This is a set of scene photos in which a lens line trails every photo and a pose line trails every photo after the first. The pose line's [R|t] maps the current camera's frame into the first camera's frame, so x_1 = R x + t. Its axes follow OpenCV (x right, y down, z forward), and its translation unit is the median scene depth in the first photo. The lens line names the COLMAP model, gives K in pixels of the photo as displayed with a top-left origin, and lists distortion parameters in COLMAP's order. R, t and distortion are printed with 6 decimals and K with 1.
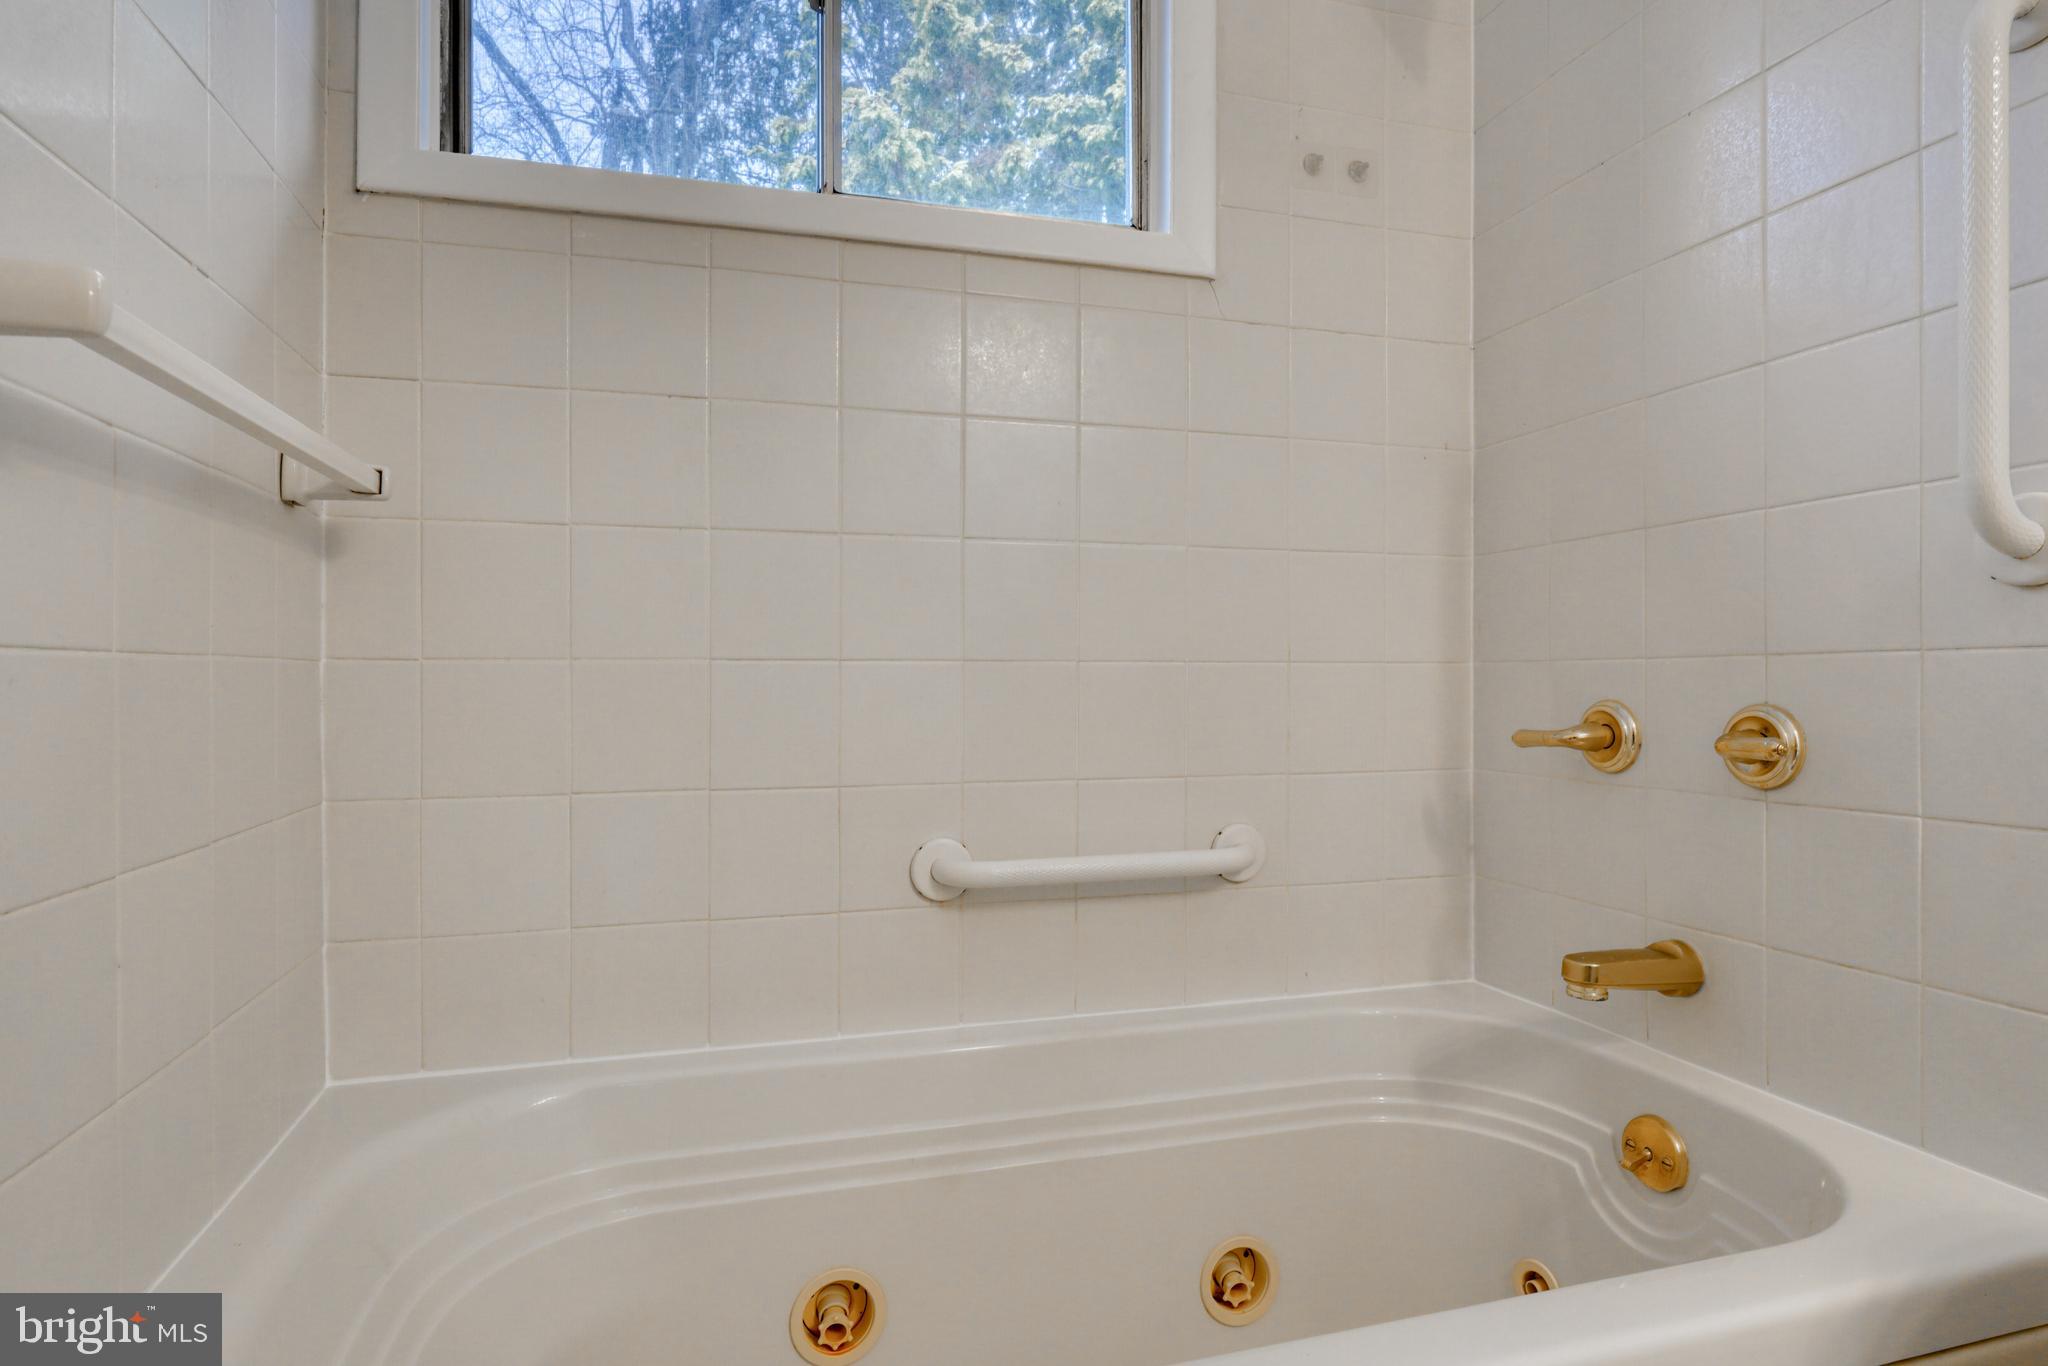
lens RADIAL K [[934.0, 0, 1008.4], [0, 934.0, 663.7], [0, 0, 1]] dist [-0.016896, 0.007190]
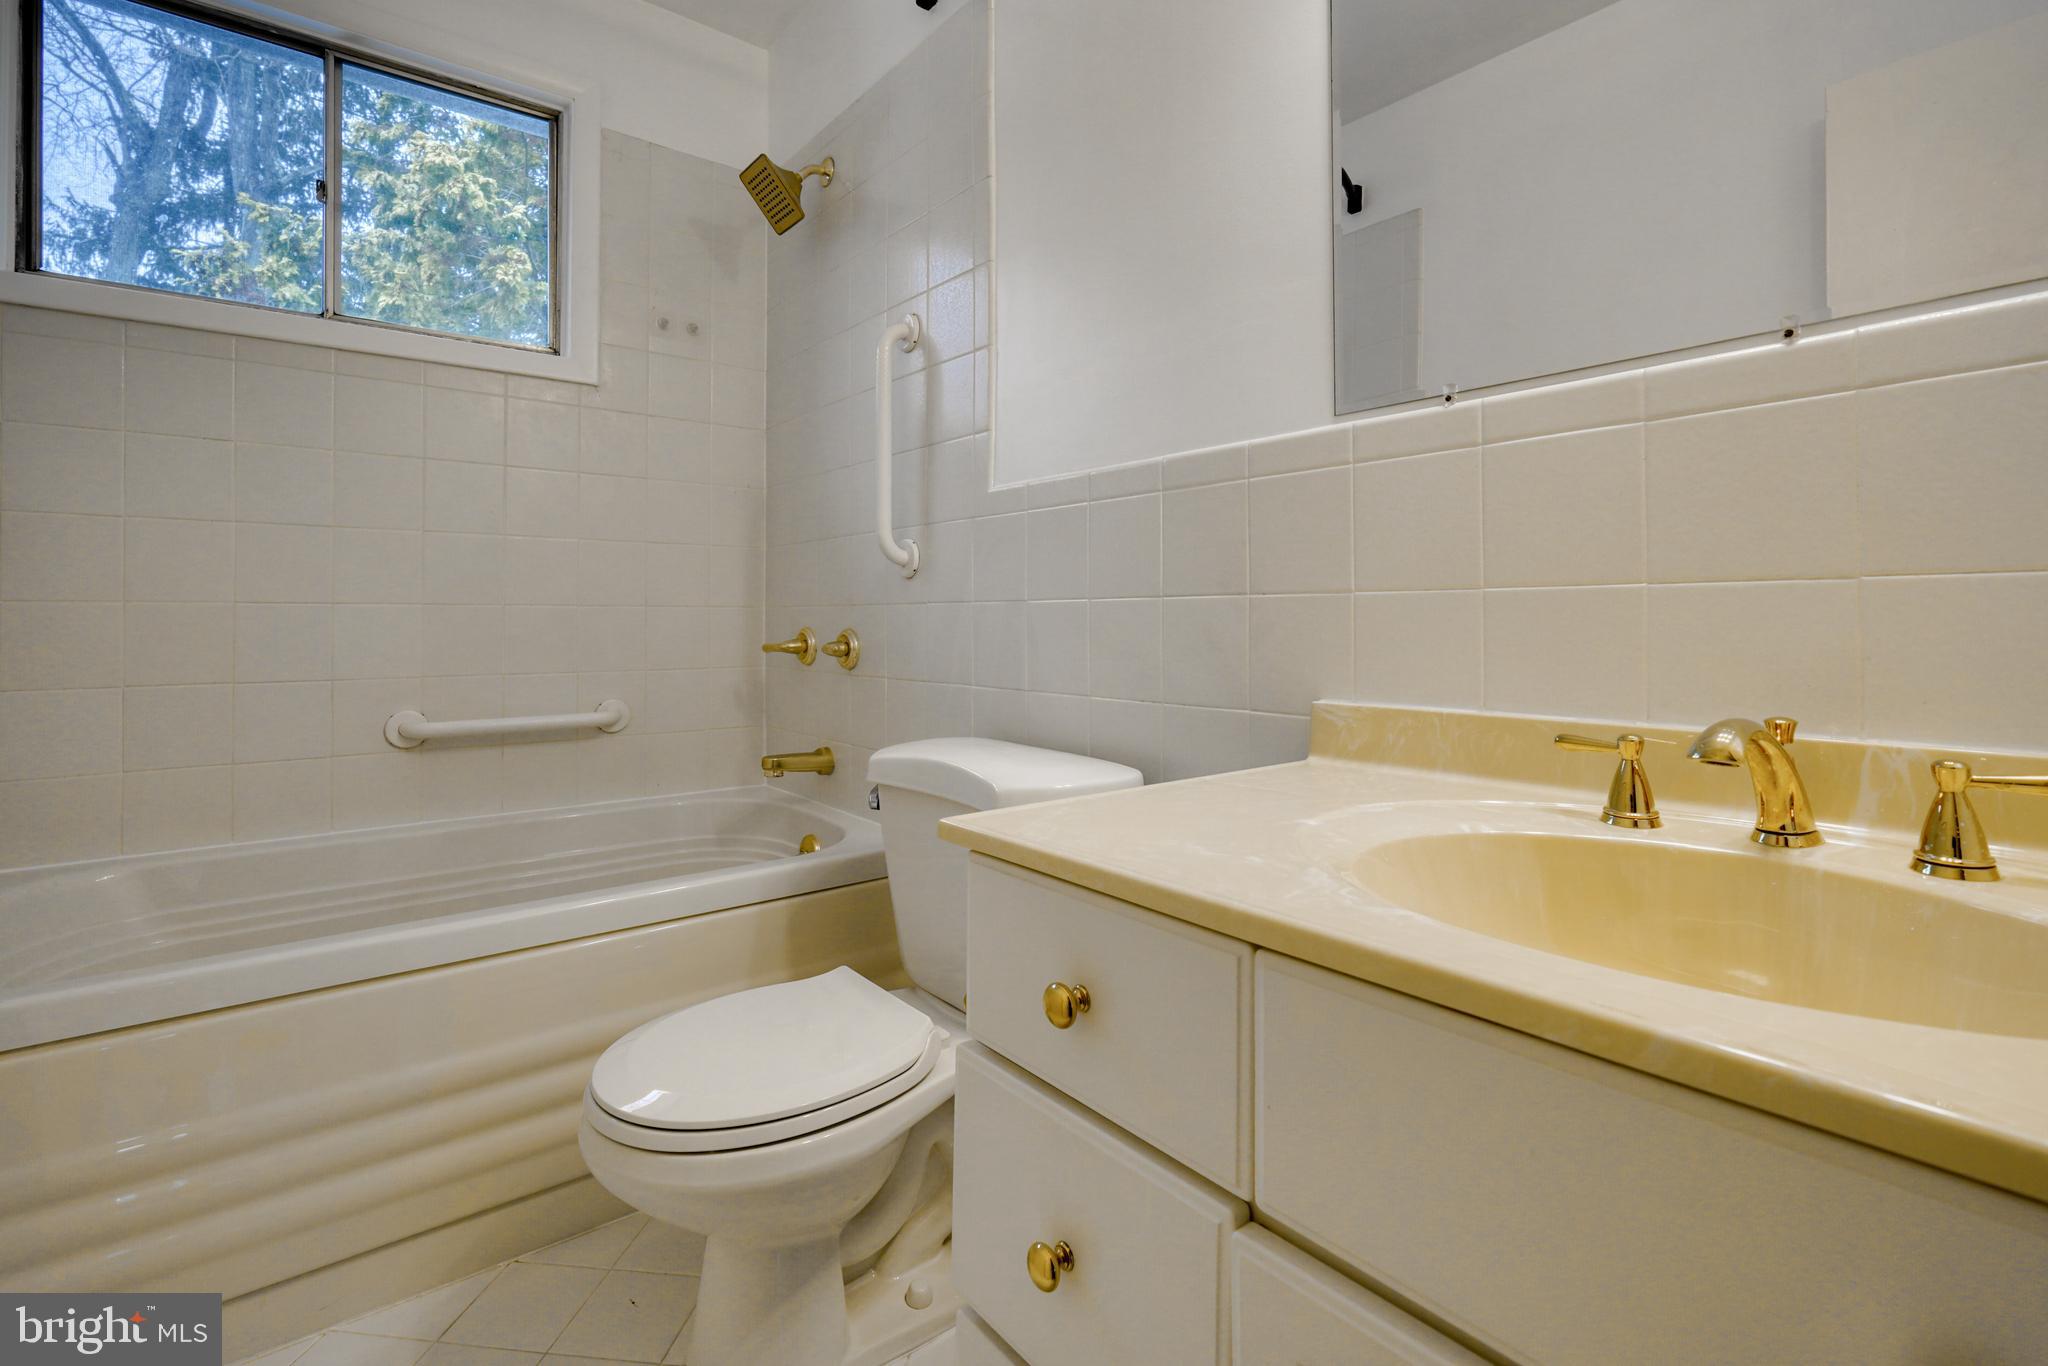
lens RADIAL K [[898.8, 0, 1029.8], [0, 898.8, 610.8], [0, 0, 1]] dist [-0.006917, 0.000179]
pose [[0.938218, 0.006545, 0.345983, 0.401838], [-0.009434, 0.999933, 0.006667, -0.012488], [-0.345917, -0.009519, 0.938217, -0.855202]]
